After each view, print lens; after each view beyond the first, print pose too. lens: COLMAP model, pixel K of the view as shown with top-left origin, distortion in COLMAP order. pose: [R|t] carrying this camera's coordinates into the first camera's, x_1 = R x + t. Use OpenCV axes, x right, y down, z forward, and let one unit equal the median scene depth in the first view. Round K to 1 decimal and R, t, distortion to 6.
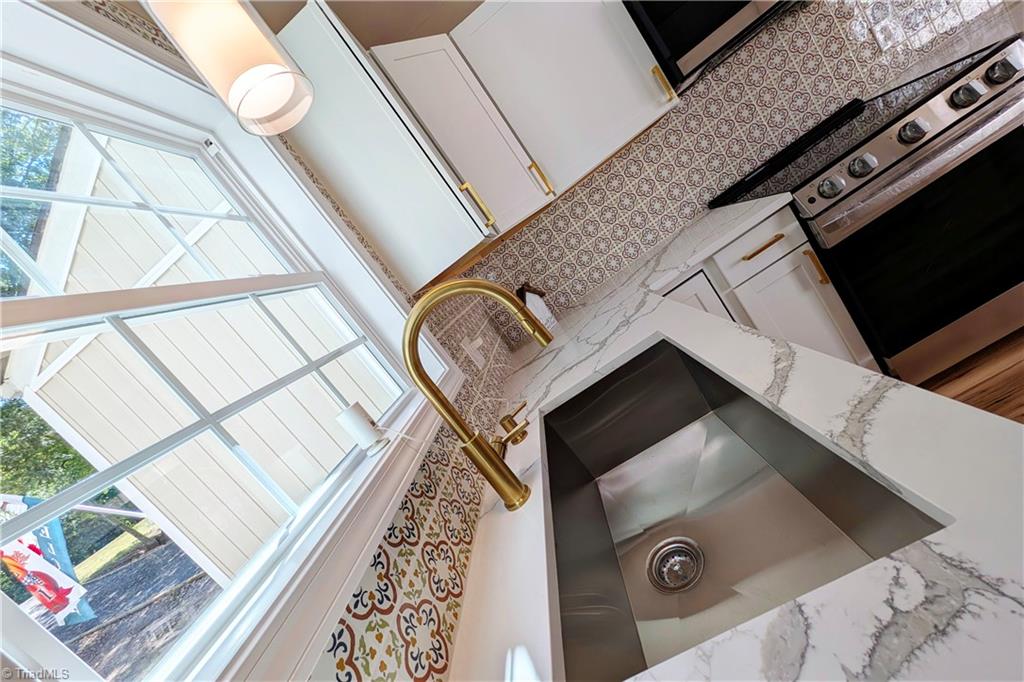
lens RADIAL K [[392.1, 0, 507.2], [0, 392.1, 348.7], [0, 0, 1]] dist [0.013803, -0.005873]
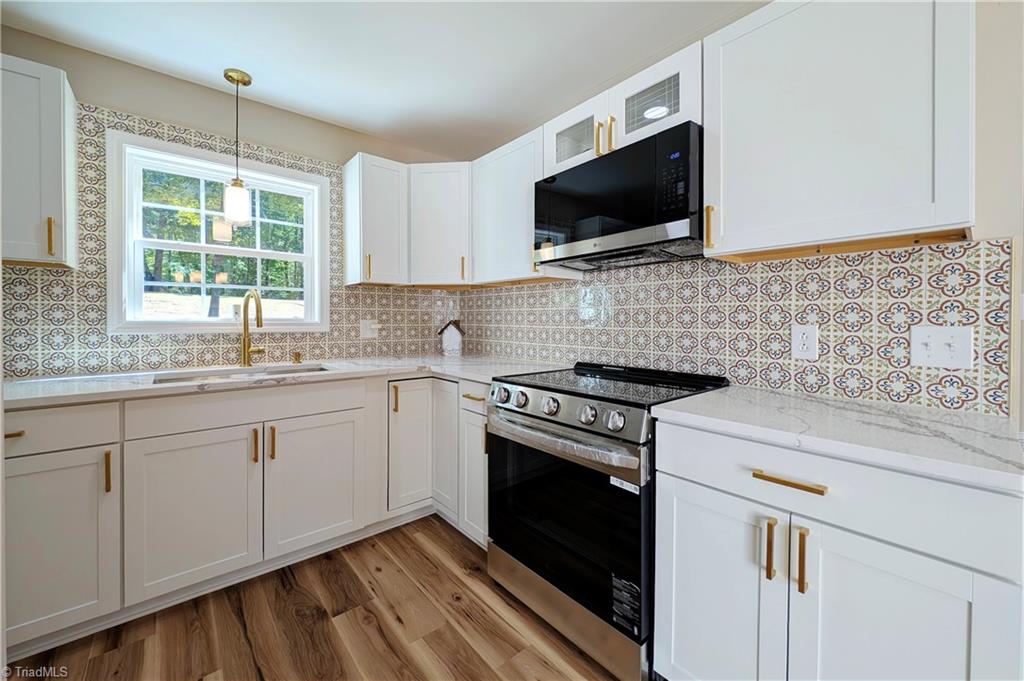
lens RADIAL K [[392.1, 0, 485.2], [0, 392.1, 323.6], [0, 0, 1]] dist [0.013803, -0.005873]
pose [[0.547513, 0.594354, -0.589044, 0.965915], [-0.541362, 0.788356, 0.292271, -0.641239], [0.638089, 0.158864, 0.753396, -0.023485]]
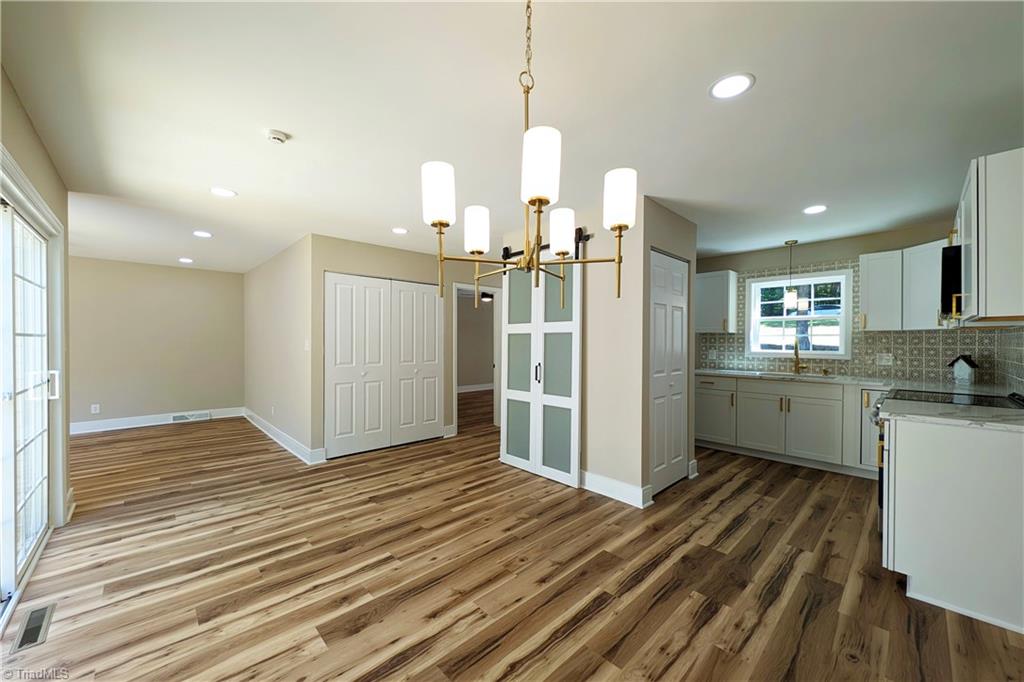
lens RADIAL K [[392.1, 0, 512.9], [0, 392.1, 357.4], [0, 0, 1]] dist [0.013803, -0.005873]
pose [[-0.535366, 0.615107, -0.578815, 2.239942], [0.228109, 0.765128, 0.602117, -1.753039], [0.813234, 0.190320, -0.549935, 0.313637]]
